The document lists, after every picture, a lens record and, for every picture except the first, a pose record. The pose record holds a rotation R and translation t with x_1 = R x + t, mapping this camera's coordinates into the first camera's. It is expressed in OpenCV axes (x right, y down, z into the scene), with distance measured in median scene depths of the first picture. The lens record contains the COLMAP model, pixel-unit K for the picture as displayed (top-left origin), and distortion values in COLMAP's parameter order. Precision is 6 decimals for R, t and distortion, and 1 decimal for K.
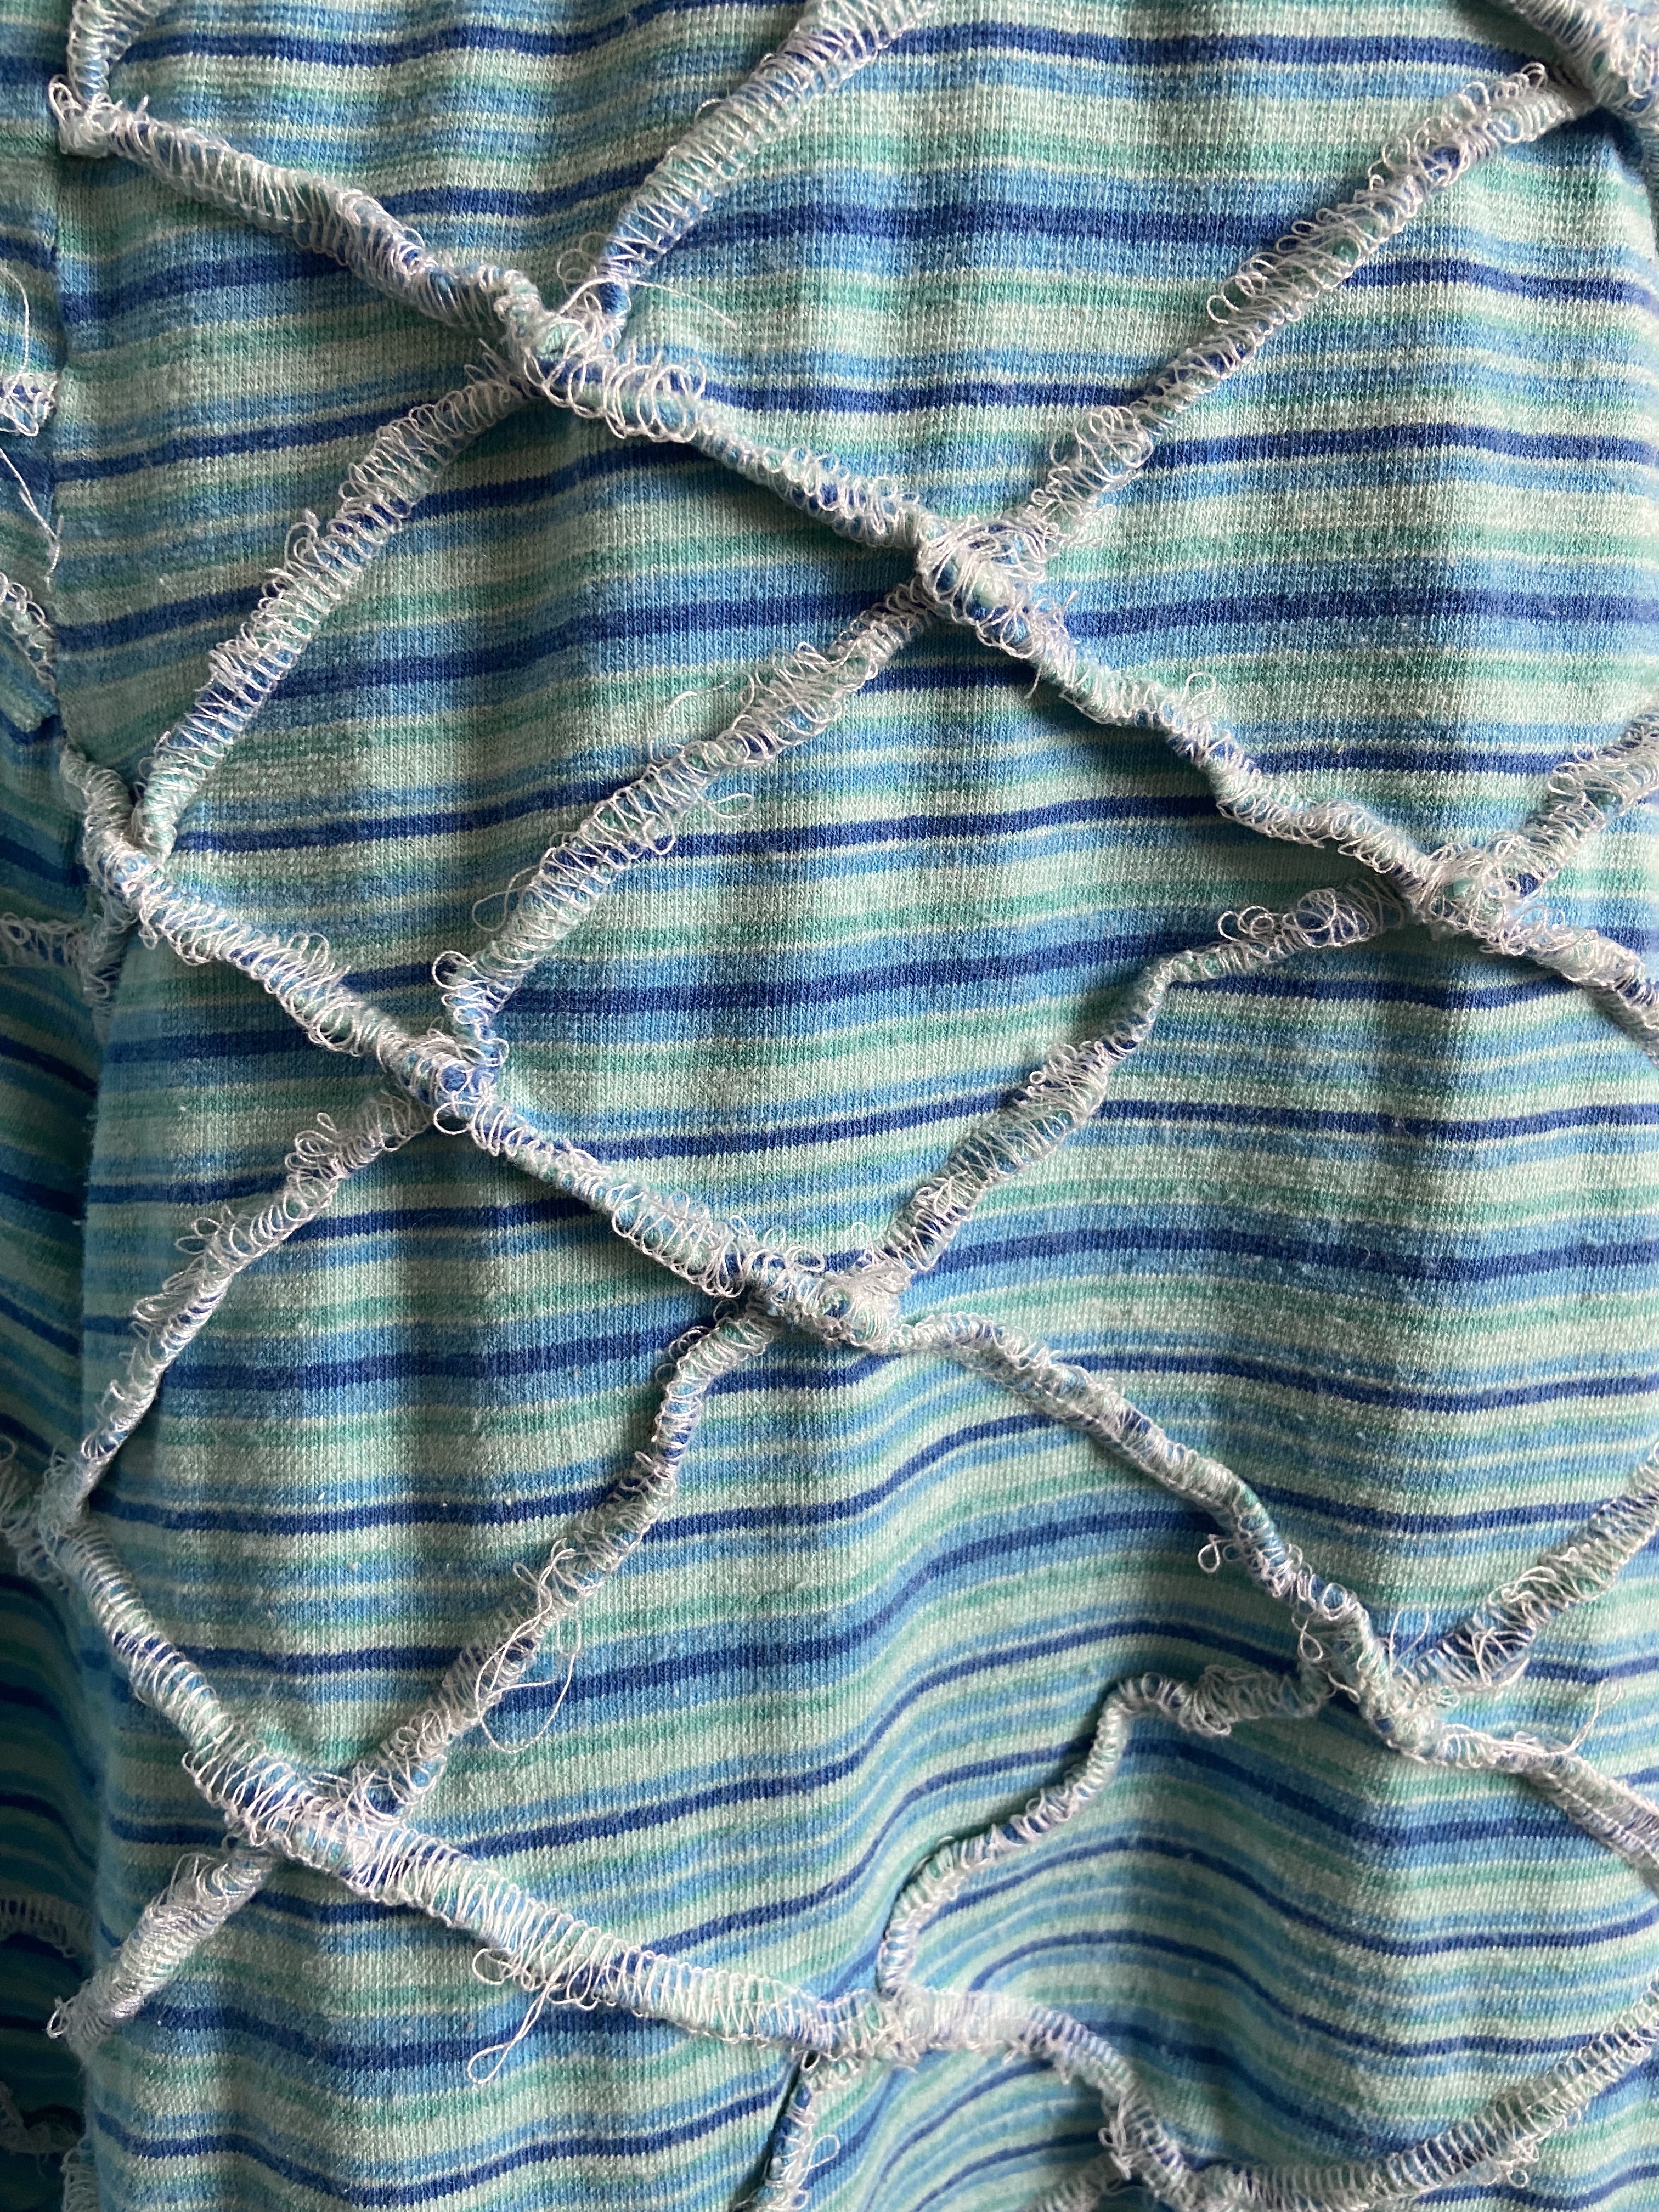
lens RADIAL K [[1695.6, 0, 829.5], [0, 1695.6, 1106.0], [0, 0, 1]] dist [0.136415, -0.204383]
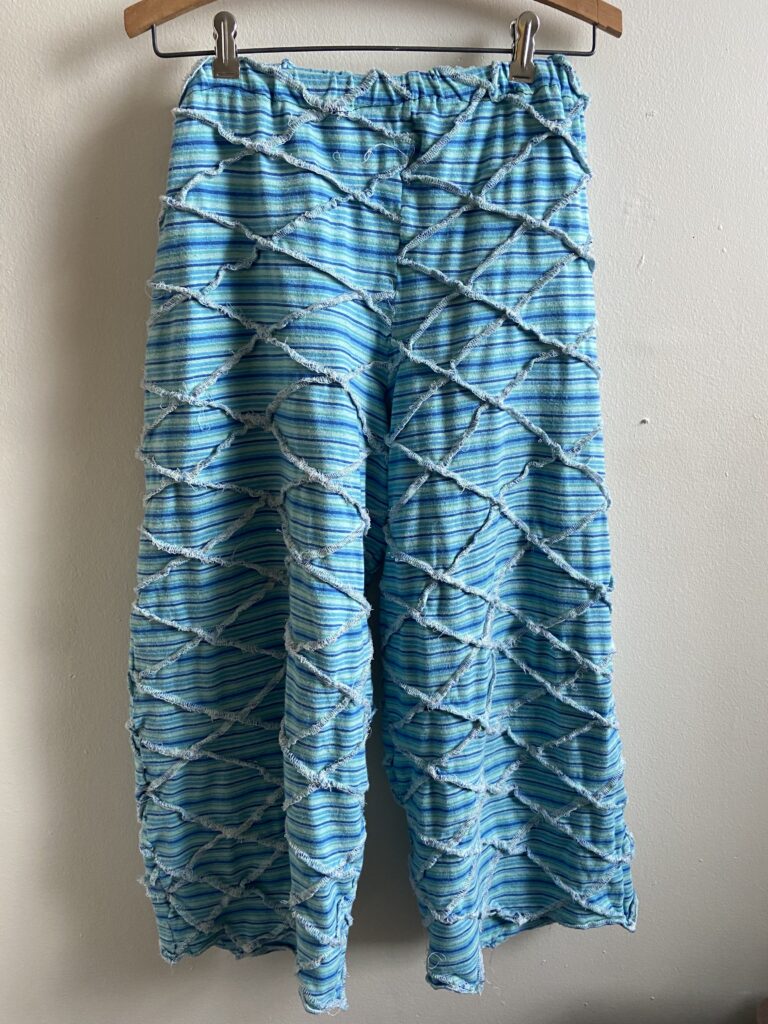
lens RADIAL K [[785.0, 0, 384.0], [0, 785.0, 512.0], [0, 0, 1]] dist [0.136415, -0.204383]
pose [[0.994114, -0.047617, 0.097311, -0.919017], [0.047650, 0.998862, 0.001988, 0.604238], [-0.097295, 0.002660, 0.995252, -2.698579]]
